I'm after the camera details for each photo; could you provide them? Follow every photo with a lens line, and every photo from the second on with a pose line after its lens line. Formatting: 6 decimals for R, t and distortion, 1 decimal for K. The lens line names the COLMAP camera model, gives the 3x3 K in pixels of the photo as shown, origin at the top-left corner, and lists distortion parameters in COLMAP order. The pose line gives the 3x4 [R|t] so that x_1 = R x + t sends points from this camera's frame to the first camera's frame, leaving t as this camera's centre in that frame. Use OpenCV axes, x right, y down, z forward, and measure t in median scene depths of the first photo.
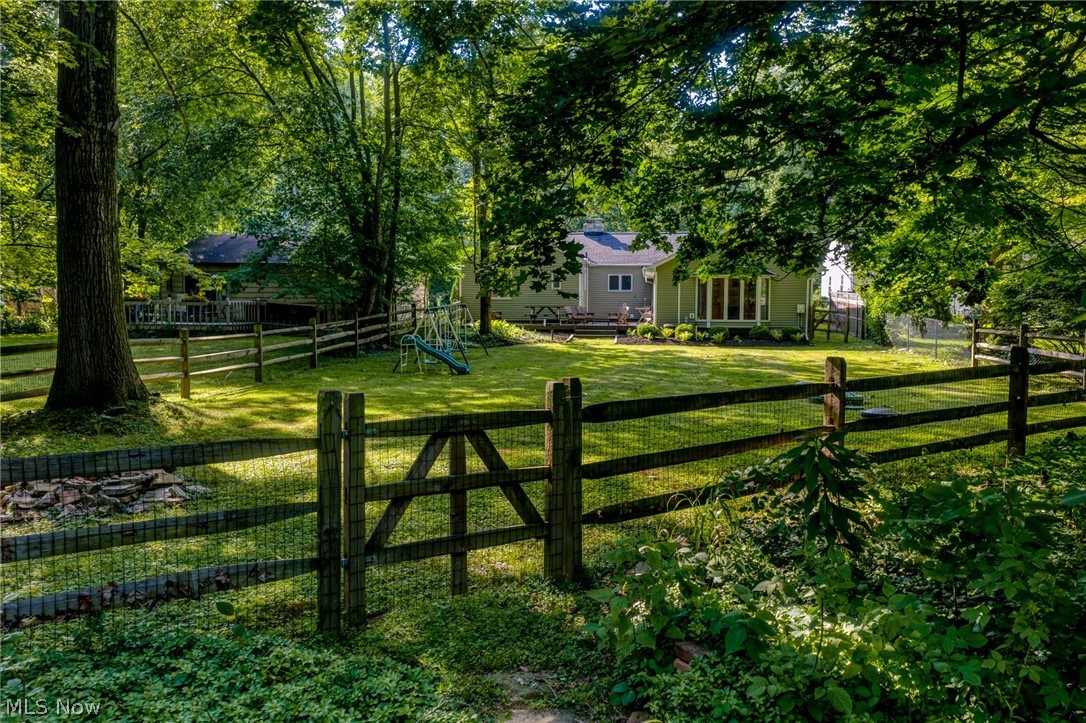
lens RADIAL K [[866.4, 0, 543.0], [0, 866.4, 361.5], [0, 0, 1]] dist [0.033900, -0.006502]
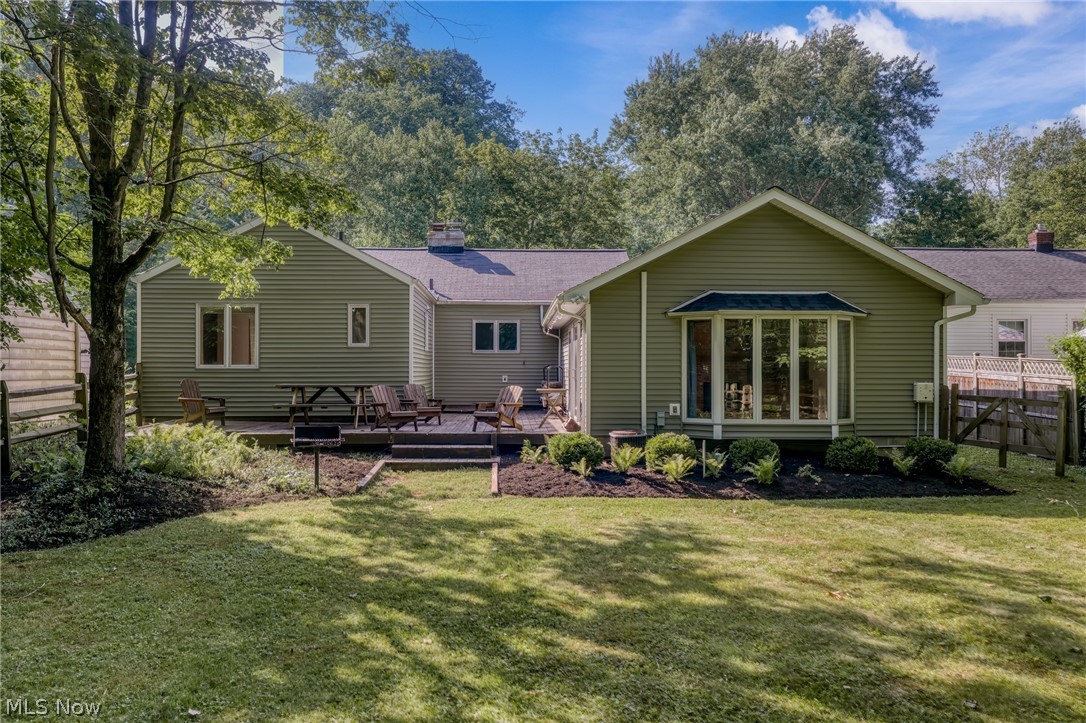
lens RADIAL K [[866.4, 0, 543.0], [0, 866.4, 361.5], [0, 0, 1]] dist [0.033900, -0.006502]
pose [[0.987766, 0.001408, 0.155936, 0.044917], [0.010619, 0.997031, -0.076271, -0.045083], [-0.155580, 0.076994, 0.984818, 0.604740]]
